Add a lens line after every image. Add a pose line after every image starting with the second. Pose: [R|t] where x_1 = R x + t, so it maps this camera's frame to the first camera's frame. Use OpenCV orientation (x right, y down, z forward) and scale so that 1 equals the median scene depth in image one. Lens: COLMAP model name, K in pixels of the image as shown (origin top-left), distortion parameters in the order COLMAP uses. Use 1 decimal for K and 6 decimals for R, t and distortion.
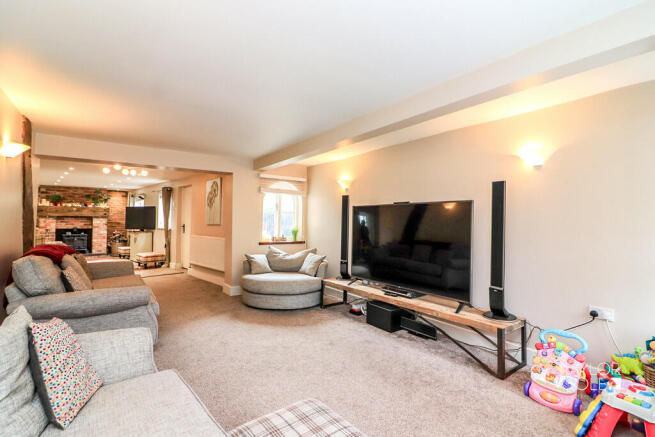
lens RADIAL K [[303.8, 0, 327.8], [0, 303.8, 216.5], [0, 0, 1]] dist [0.001076, -0.013707]
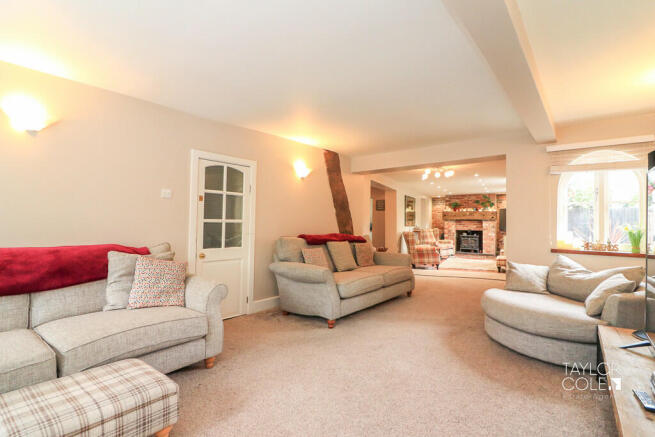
lens RADIAL K [[303.8, 0, 327.8], [0, 303.8, 216.5], [0, 0, 1]] dist [0.001076, -0.013707]
pose [[0.272411, -0.025870, -0.961833, 0.139027], [0.005559, 0.999664, -0.025313, 0.014063], [0.962165, 0.001549, 0.272464, 0.168057]]
